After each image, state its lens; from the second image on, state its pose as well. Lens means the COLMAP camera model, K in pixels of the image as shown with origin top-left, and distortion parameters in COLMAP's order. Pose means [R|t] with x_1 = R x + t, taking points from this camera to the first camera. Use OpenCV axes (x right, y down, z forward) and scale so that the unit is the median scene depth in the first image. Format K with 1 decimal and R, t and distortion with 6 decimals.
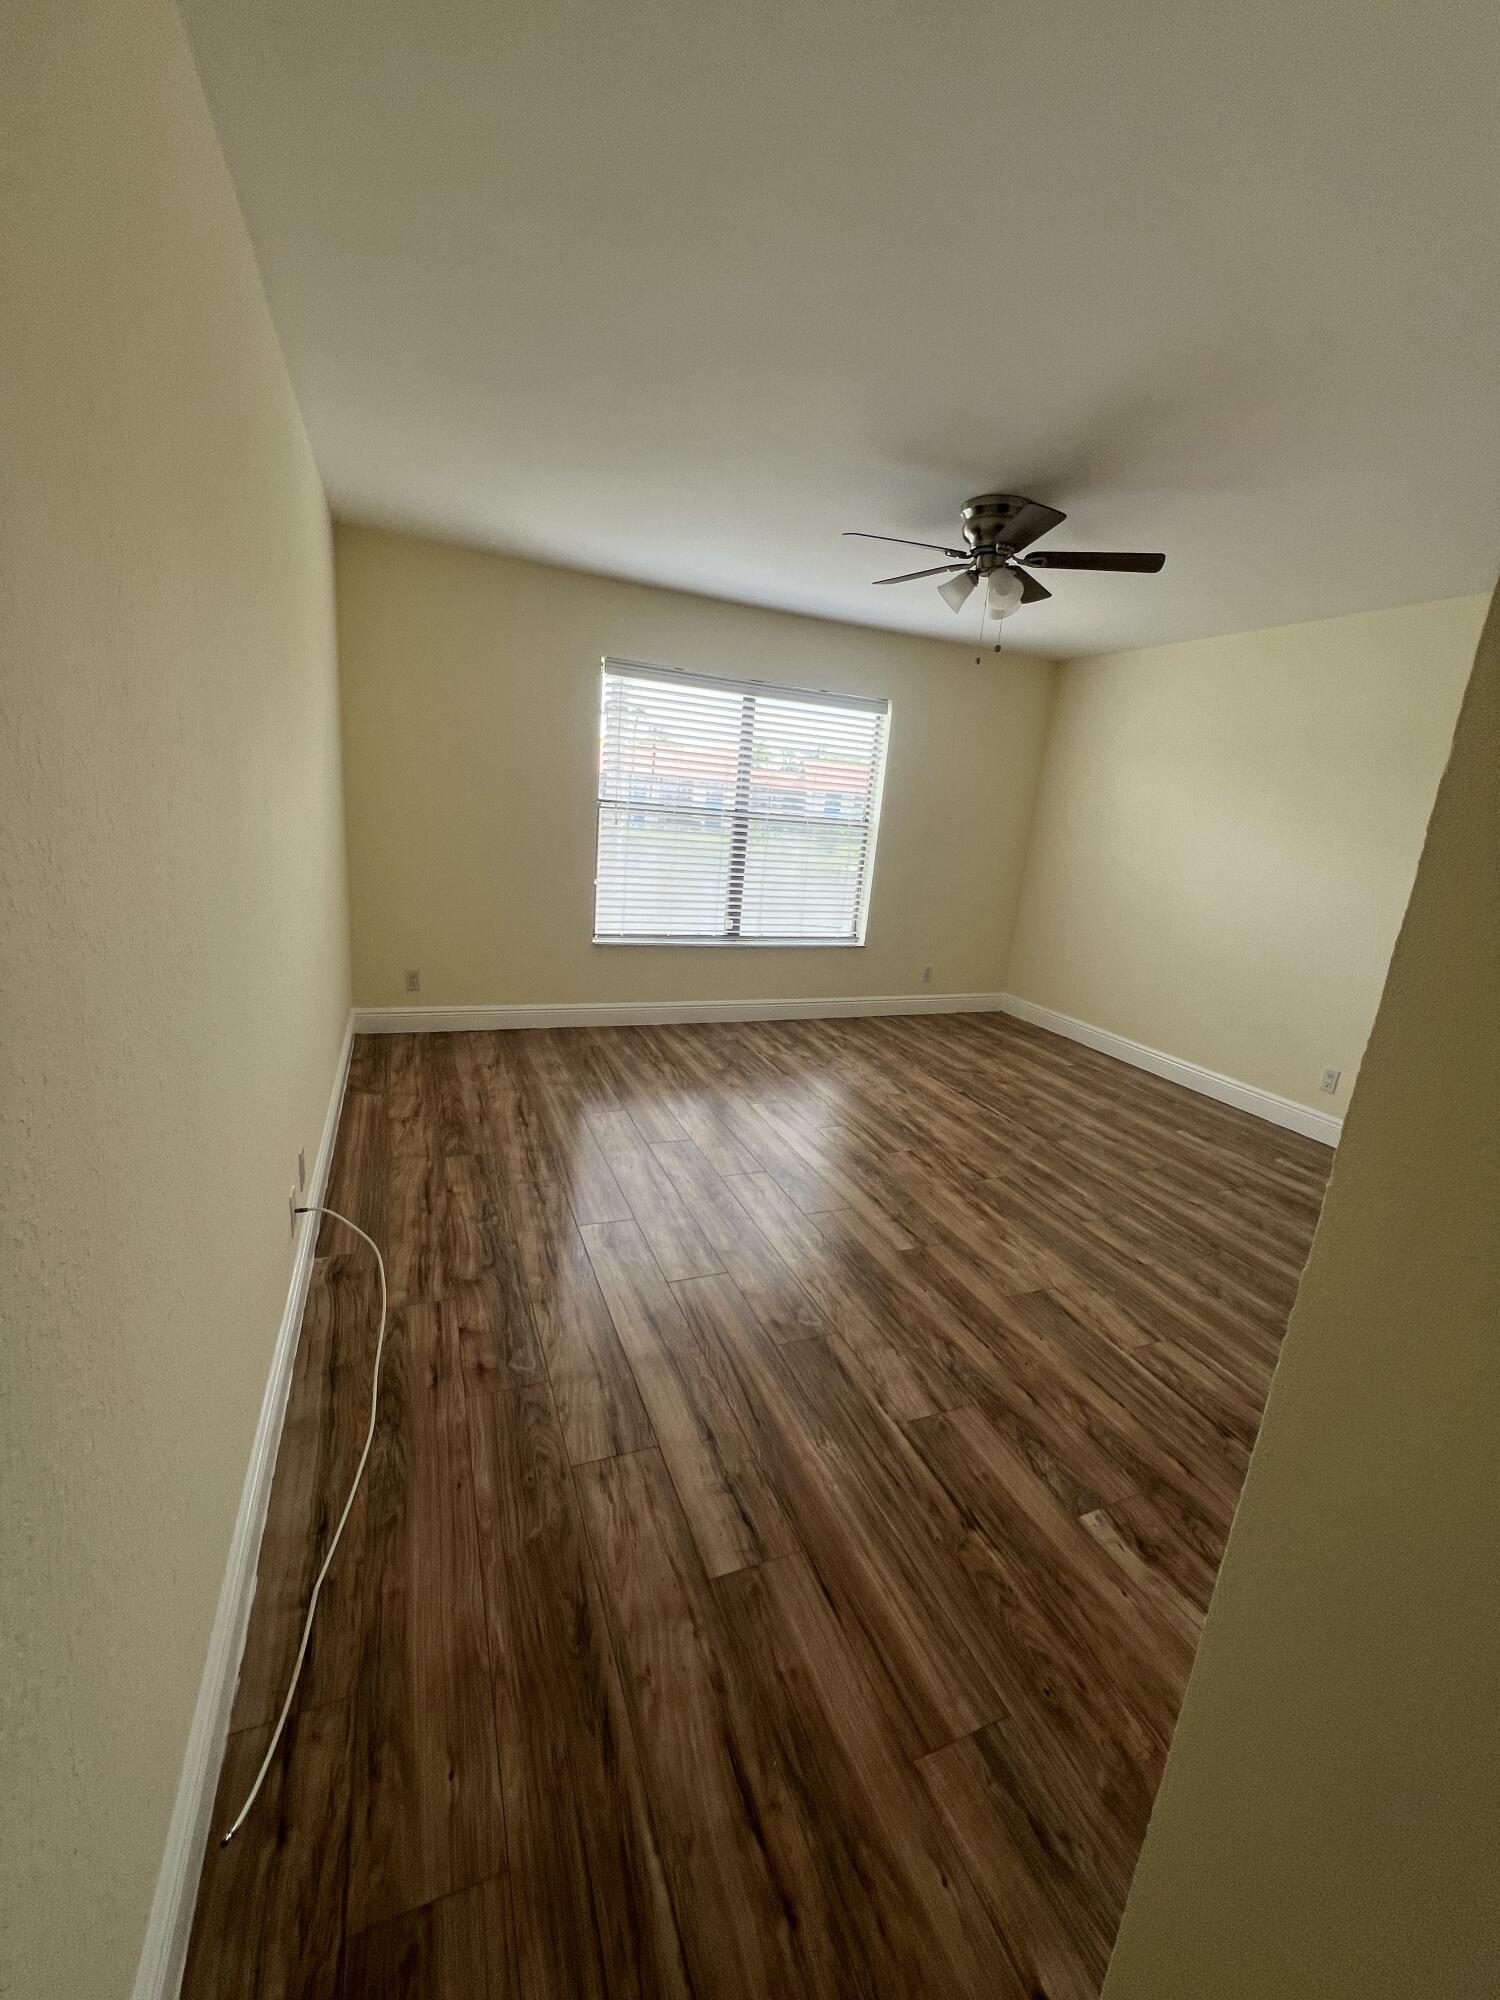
lens RADIAL K [[798.7, 0, 756.4], [0, 798.7, 996.1], [0, 0, 1]] dist [-0.000645, 0.000889]
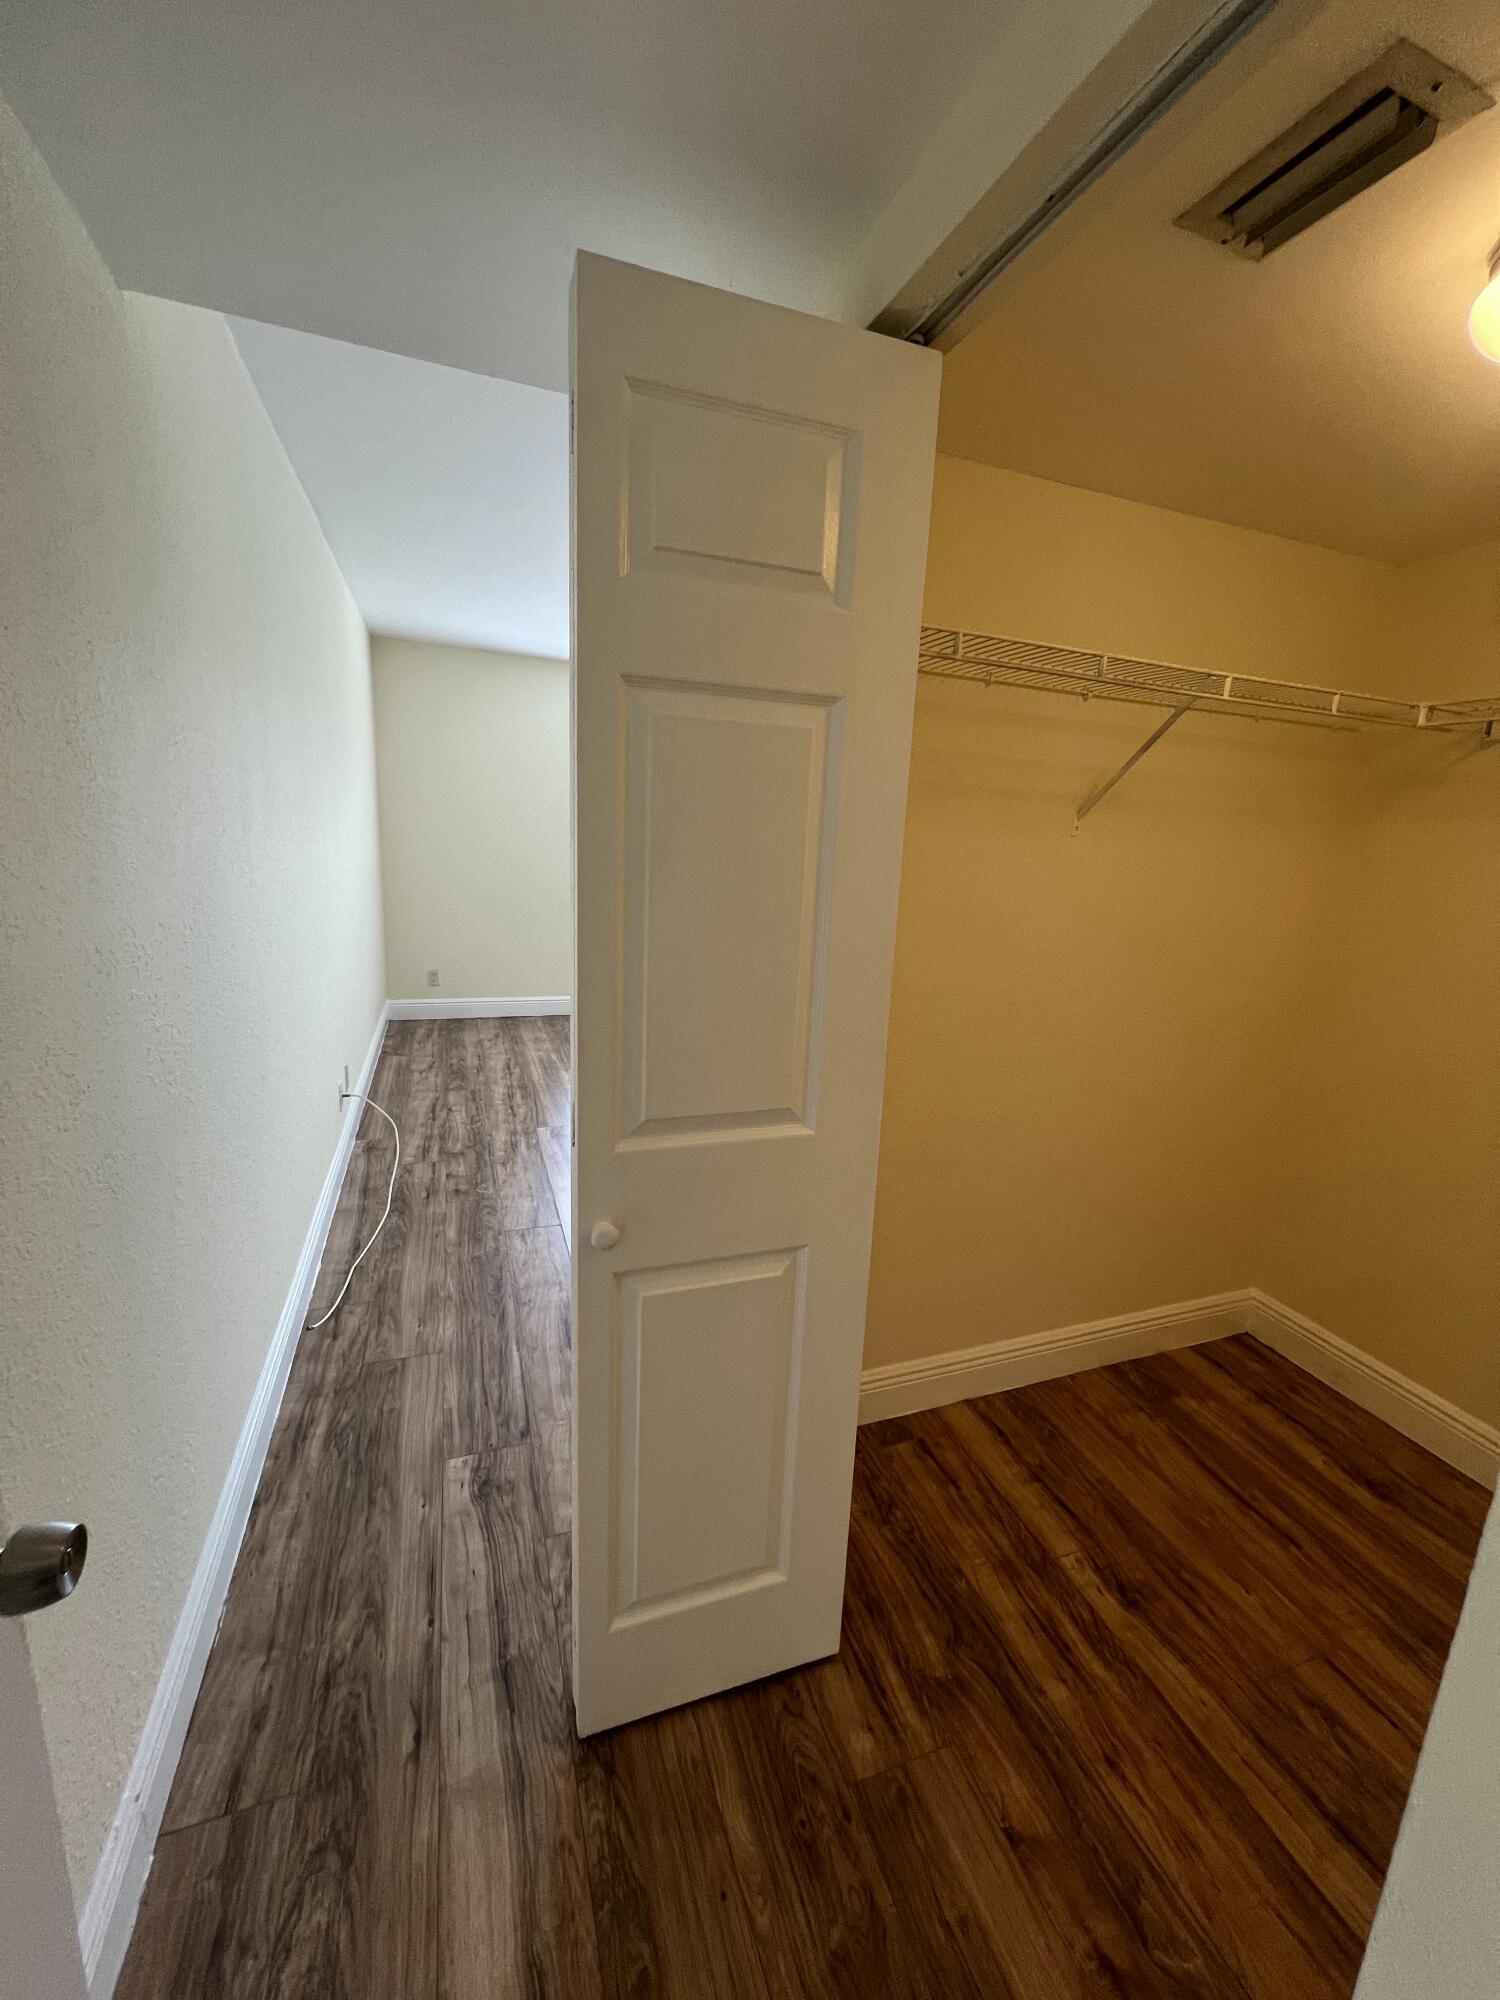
lens RADIAL K [[798.7, 0, 756.4], [0, 798.7, 996.1], [0, 0, 1]] dist [-0.000645, 0.000889]
pose [[0.998568, -0.022981, -0.048314, 0.236710], [0.021091, 0.999005, -0.039286, 0.113796], [0.049168, 0.038211, 0.998059, -0.400417]]
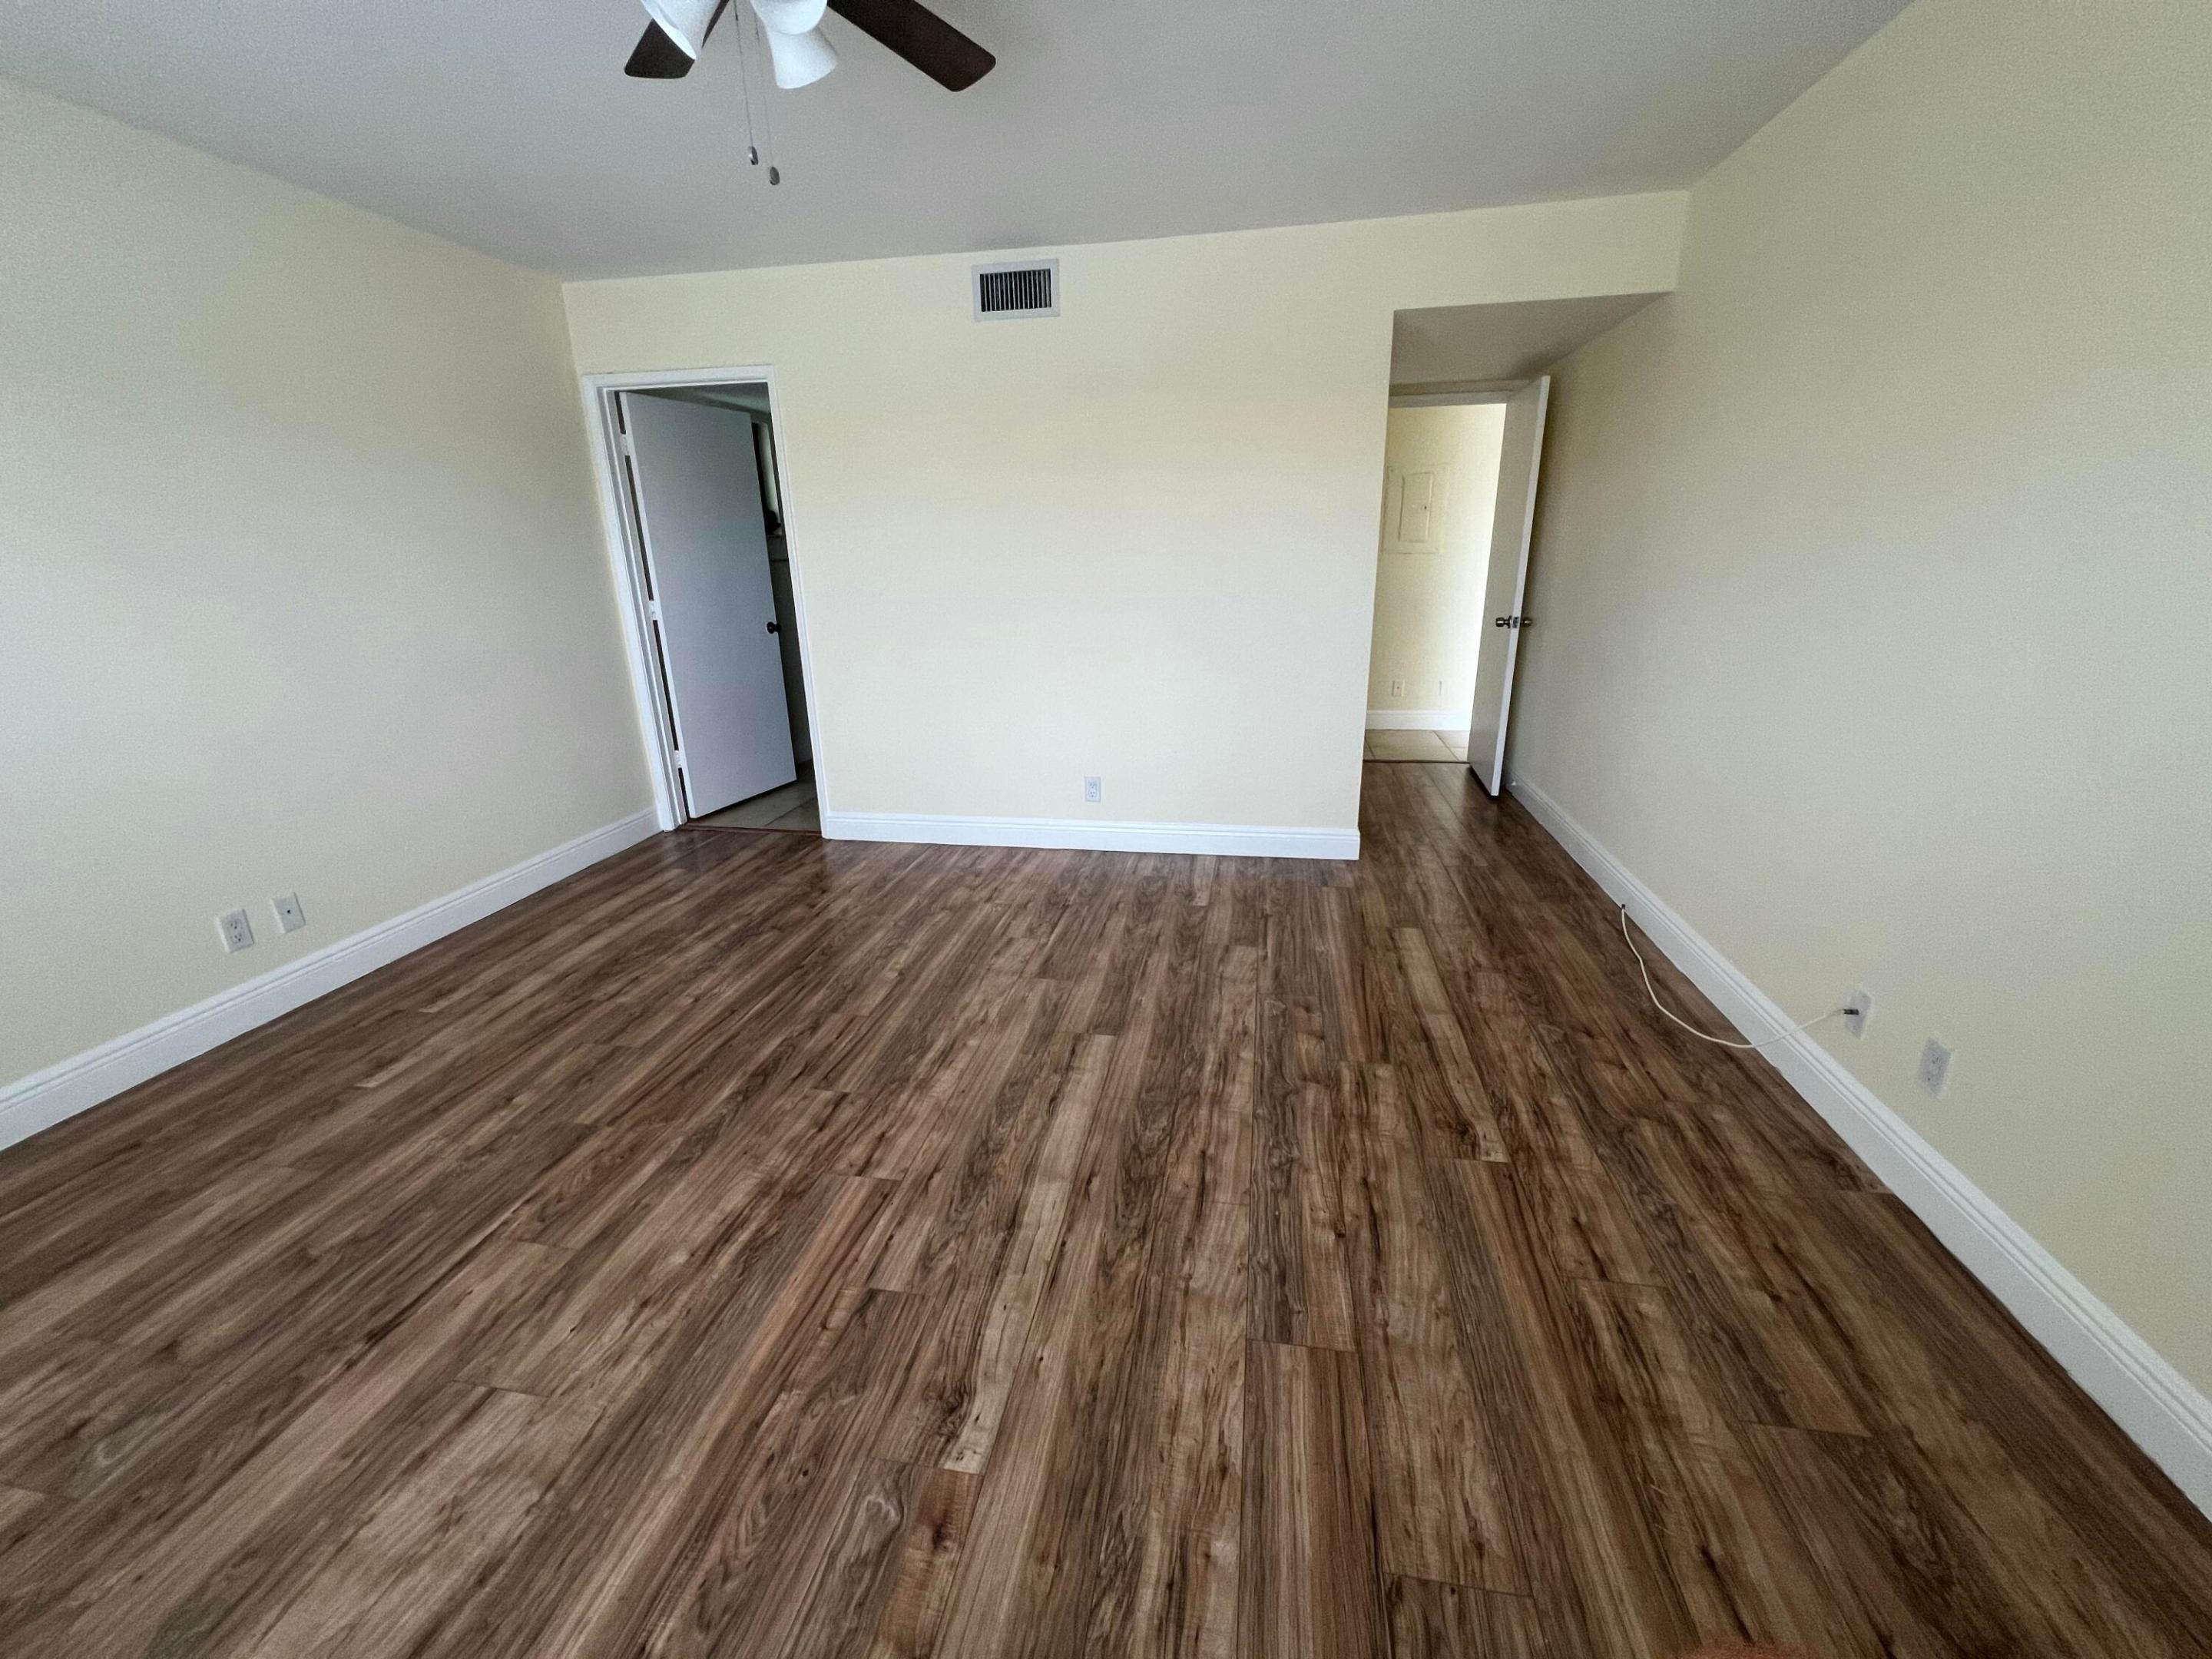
lens RADIAL K [[883.4, 0, 1105.2], [0, 883.4, 820.3], [0, 0, 1]] dist [-0.000645, 0.000889]
pose [[-0.836252, -0.224999, 0.500058, -0.238213], [0.086106, 0.846745, 0.524984, -0.382945], [-0.541542, 0.482077, -0.688719, 1.529719]]
